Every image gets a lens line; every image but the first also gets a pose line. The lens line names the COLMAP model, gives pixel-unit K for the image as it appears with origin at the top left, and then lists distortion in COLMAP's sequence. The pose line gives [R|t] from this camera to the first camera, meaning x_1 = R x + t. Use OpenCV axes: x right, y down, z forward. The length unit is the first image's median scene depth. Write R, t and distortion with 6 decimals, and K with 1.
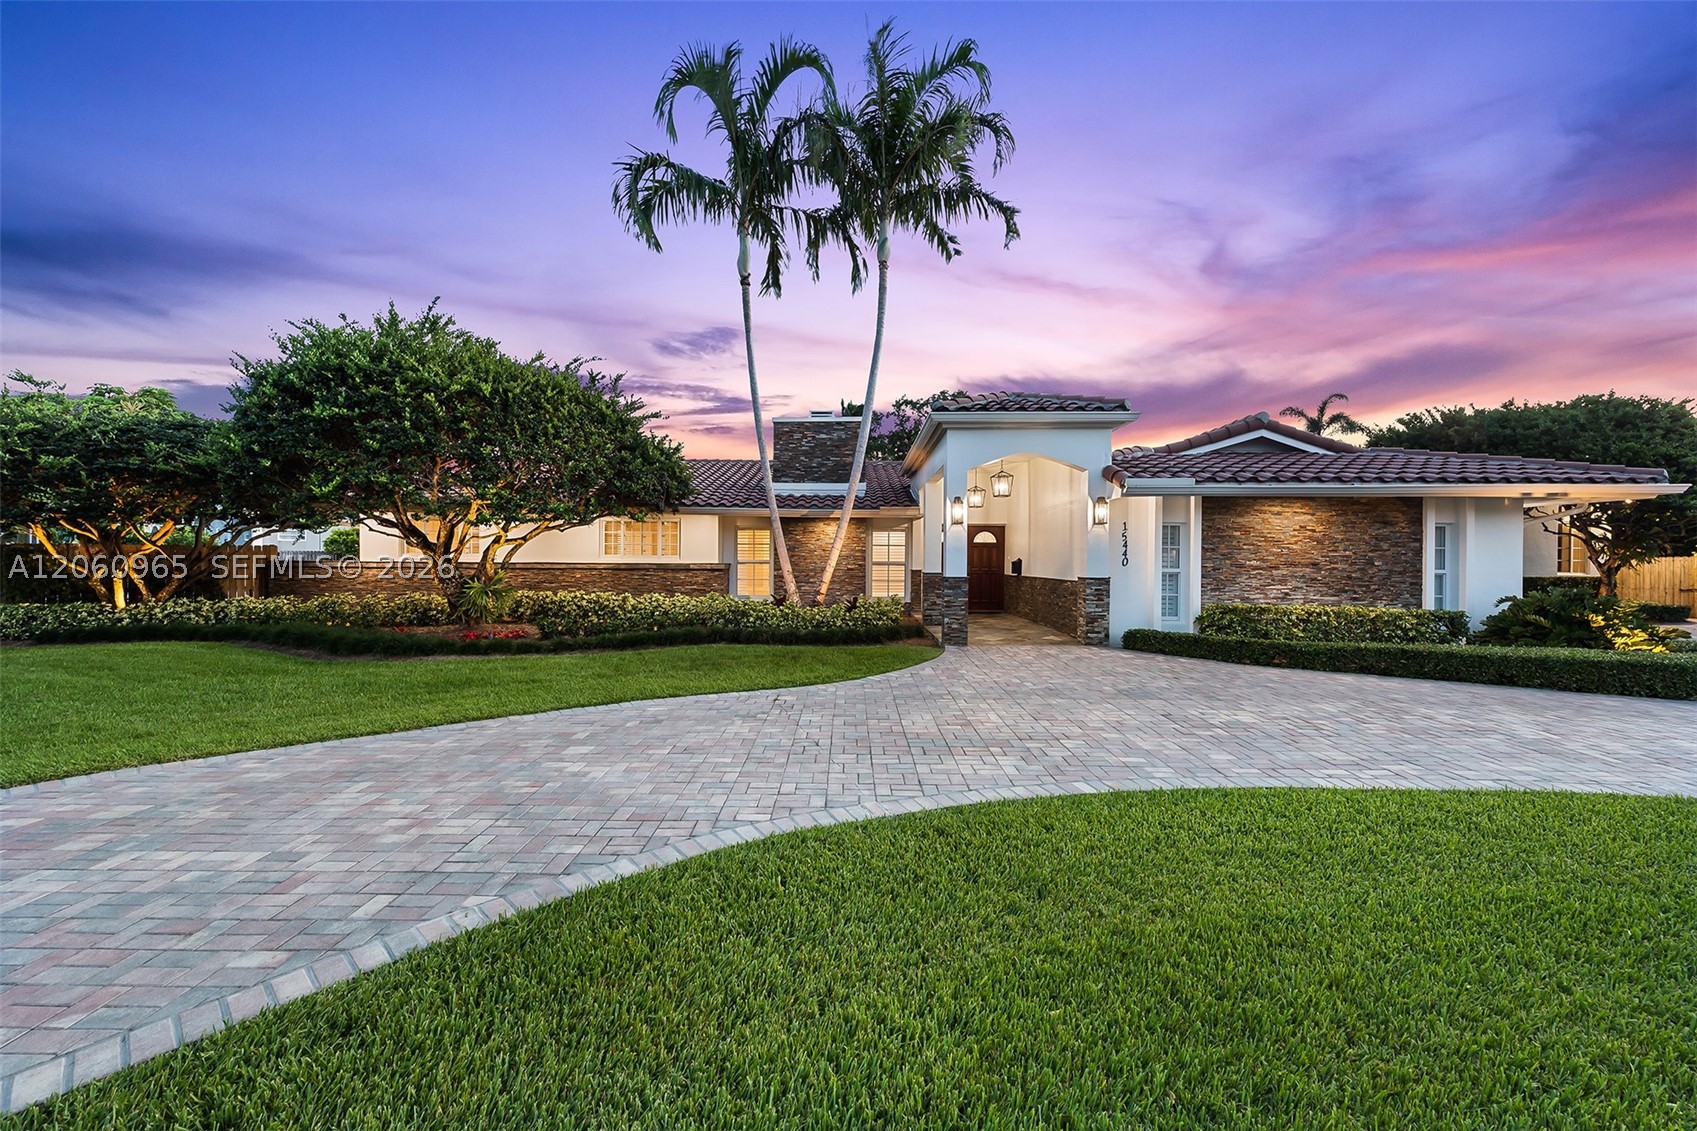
lens RADIAL K [[677.5, 0, 843.2], [0, 677.5, 566.4], [0, 0, 1]] dist [0.002966, -0.001942]
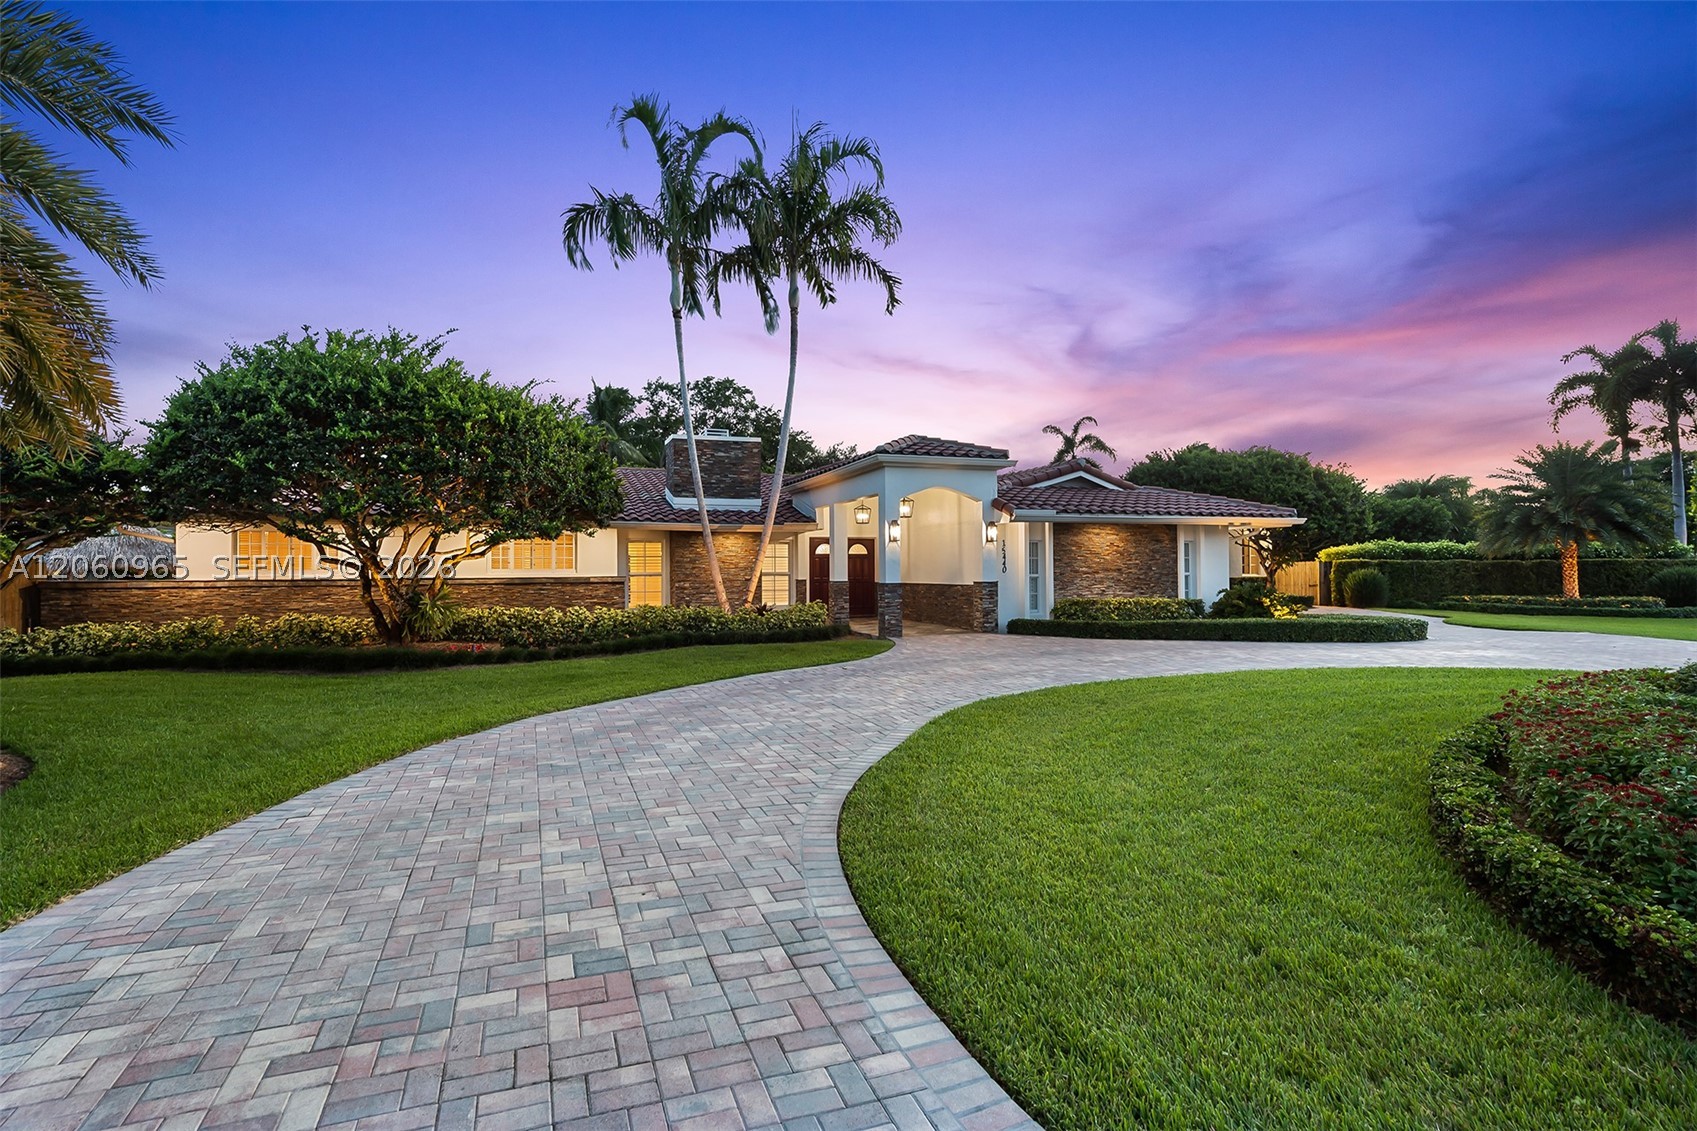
lens RADIAL K [[863.7, 0, 851.5], [0, 863.7, 563.6], [0, 0, 1]] dist [0.005095, 0.000137]
pose [[0.923099, -0.009564, 0.384443, -0.476007], [0.016139, 0.999773, -0.013879, 0.000215], [-0.384223, 0.019016, 0.923044, -0.421458]]
